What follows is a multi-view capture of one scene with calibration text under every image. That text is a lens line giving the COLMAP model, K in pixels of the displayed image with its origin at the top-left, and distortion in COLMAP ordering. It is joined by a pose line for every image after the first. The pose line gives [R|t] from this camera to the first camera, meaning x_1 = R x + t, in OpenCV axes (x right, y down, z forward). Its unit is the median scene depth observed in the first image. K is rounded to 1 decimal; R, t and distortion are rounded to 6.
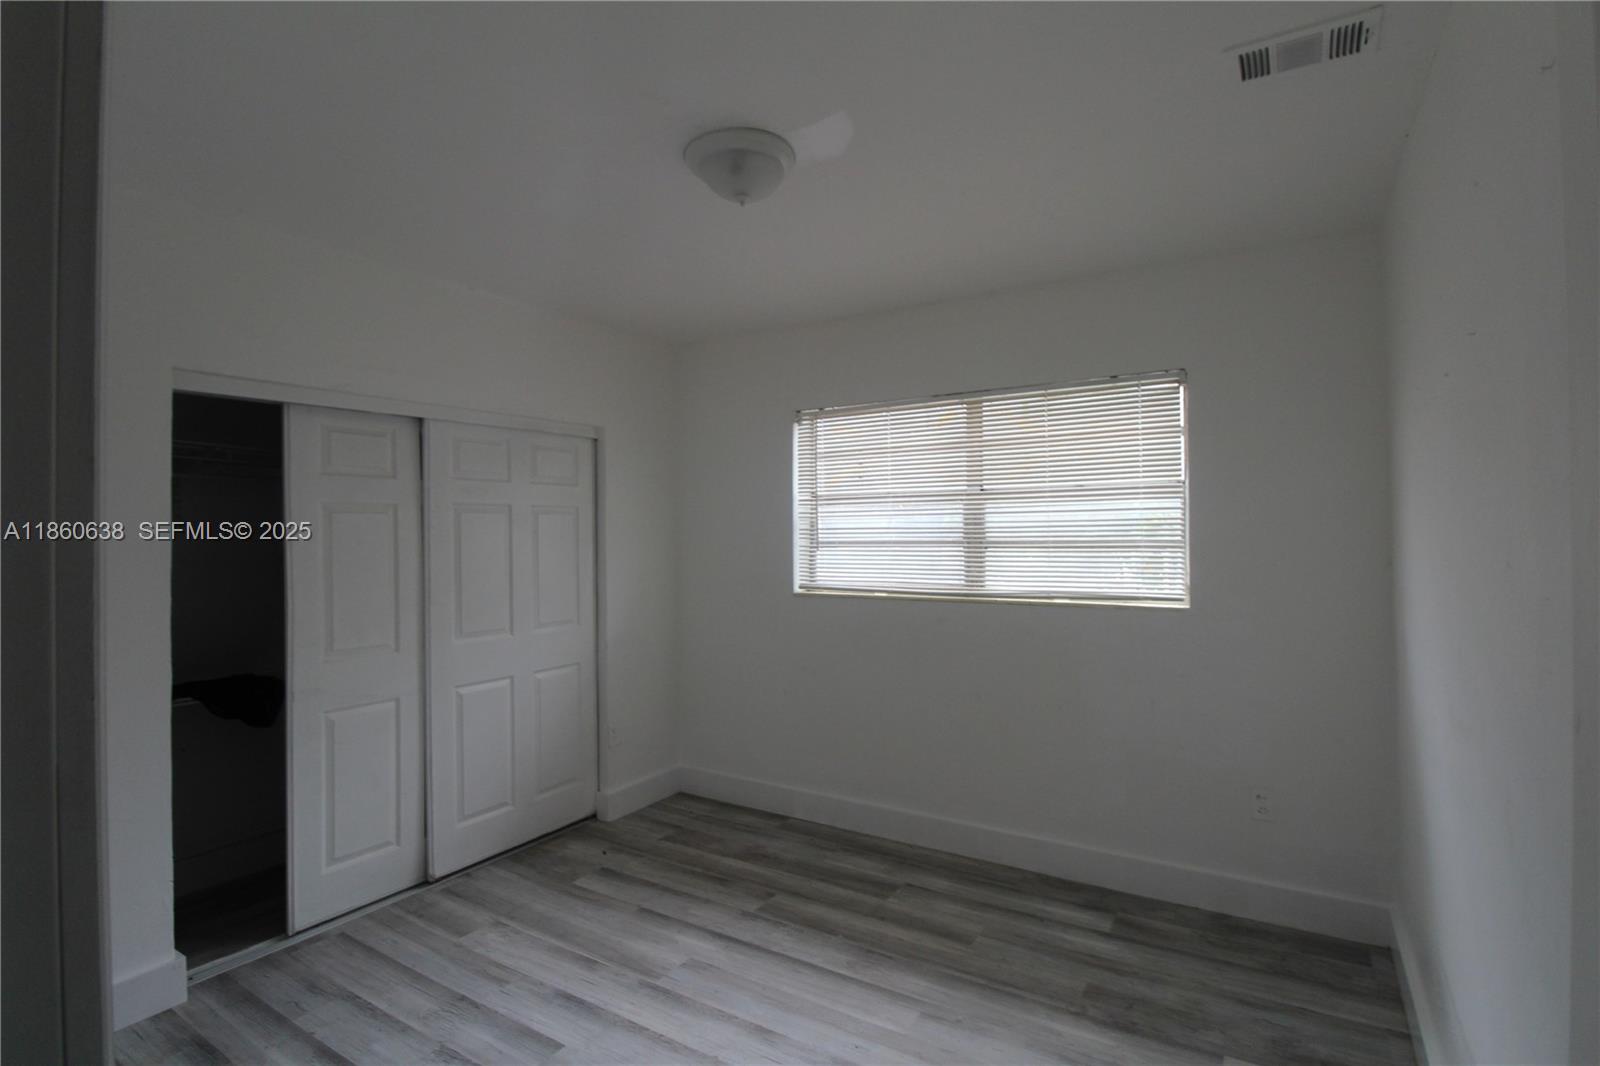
lens RADIAL K [[766.8, 0, 806.5], [0, 766.8, 525.4], [0, 0, 1]] dist [0.001677, -0.012128]
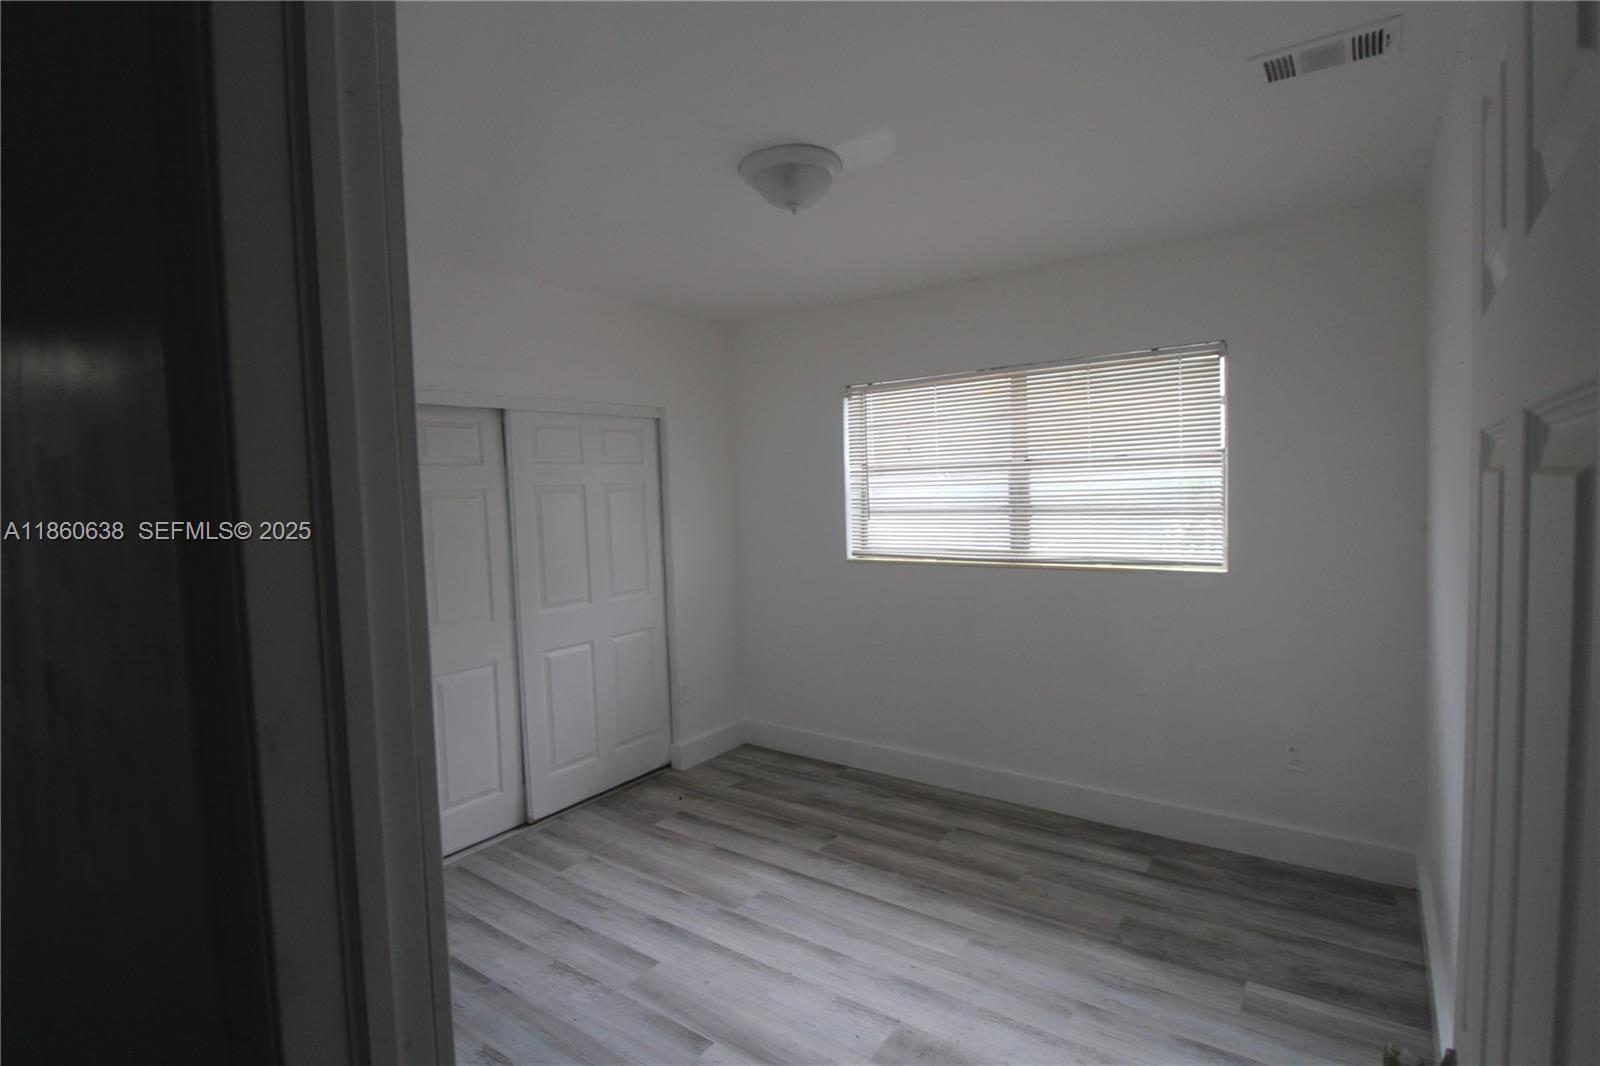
lens RADIAL K [[766.8, 0, 806.5], [0, 766.8, 525.4], [0, 0, 1]] dist [0.001677, -0.012128]
pose [[0.997649, -0.019477, -0.065708, -0.003062], [0.023544, 0.997817, 0.061699, -0.034609], [0.064363, -0.063101, 0.995930, -0.075241]]
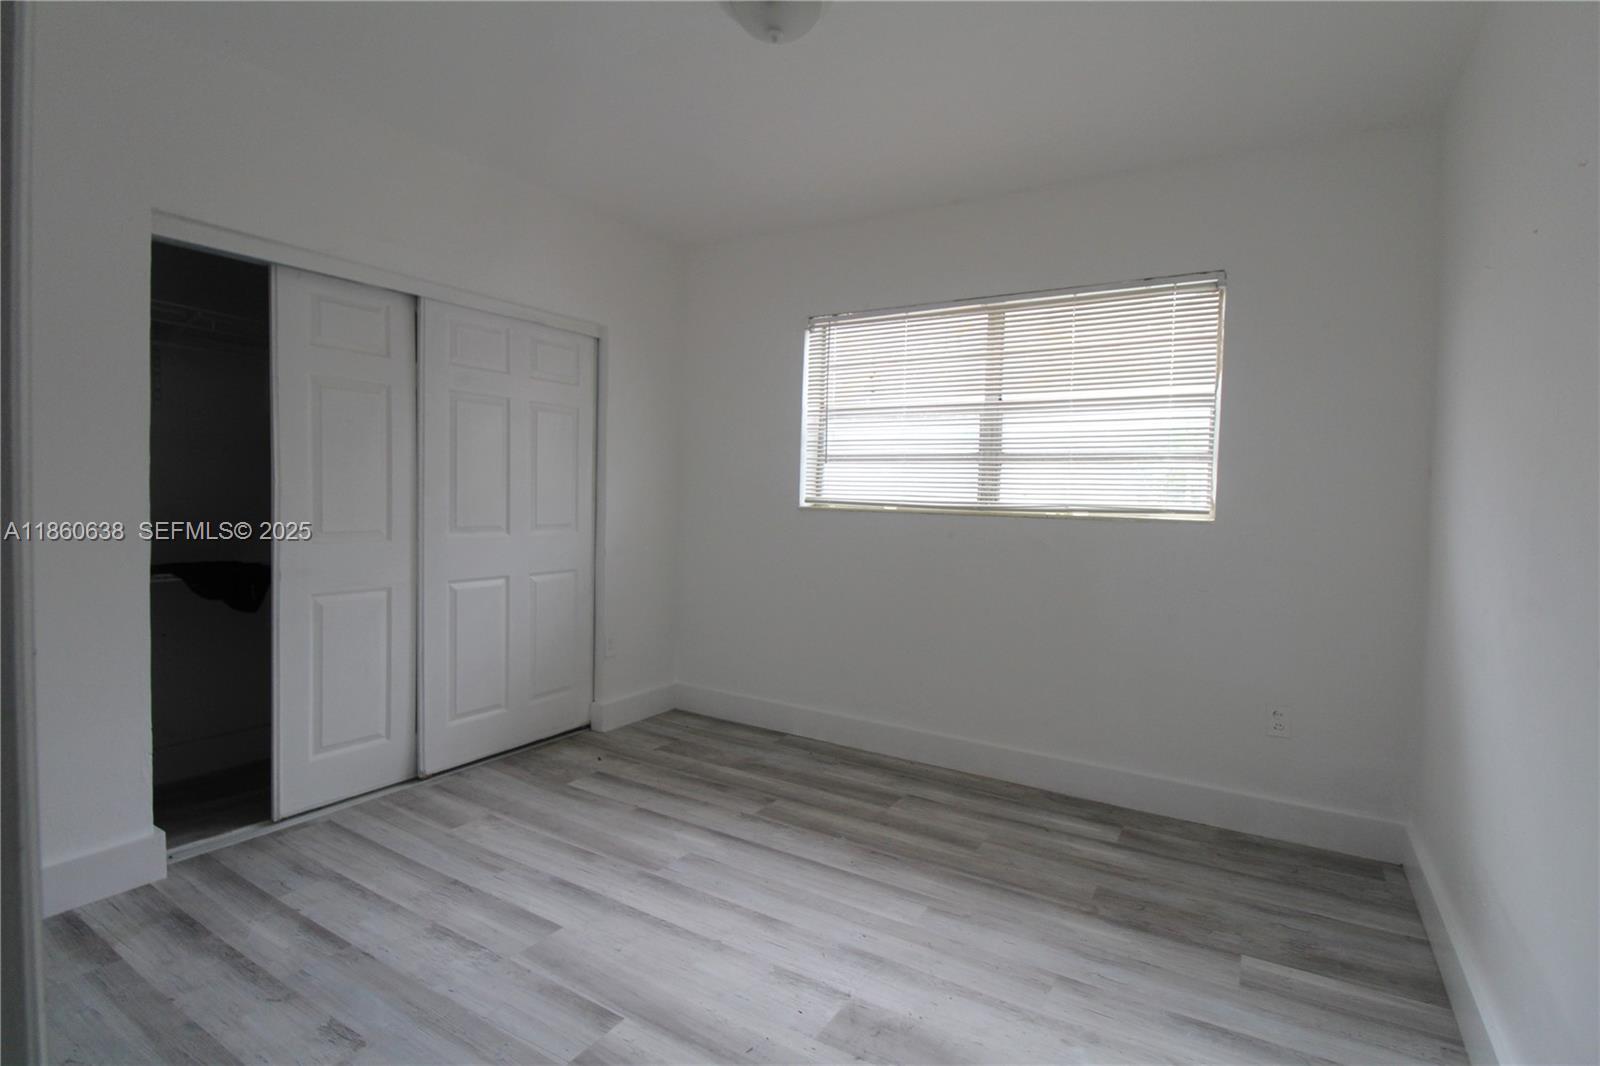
lens RADIAL K [[764.4, 0, 802.5], [0, 764.4, 527.0], [0, 0, 1]] dist [0.002400, -0.012488]
pose [[0.999334, 0.034599, 0.011622, -0.031014], [-0.035135, 0.998151, 0.049608, 0.088249], [-0.009885, -0.049983, 0.998701, 0.043763]]
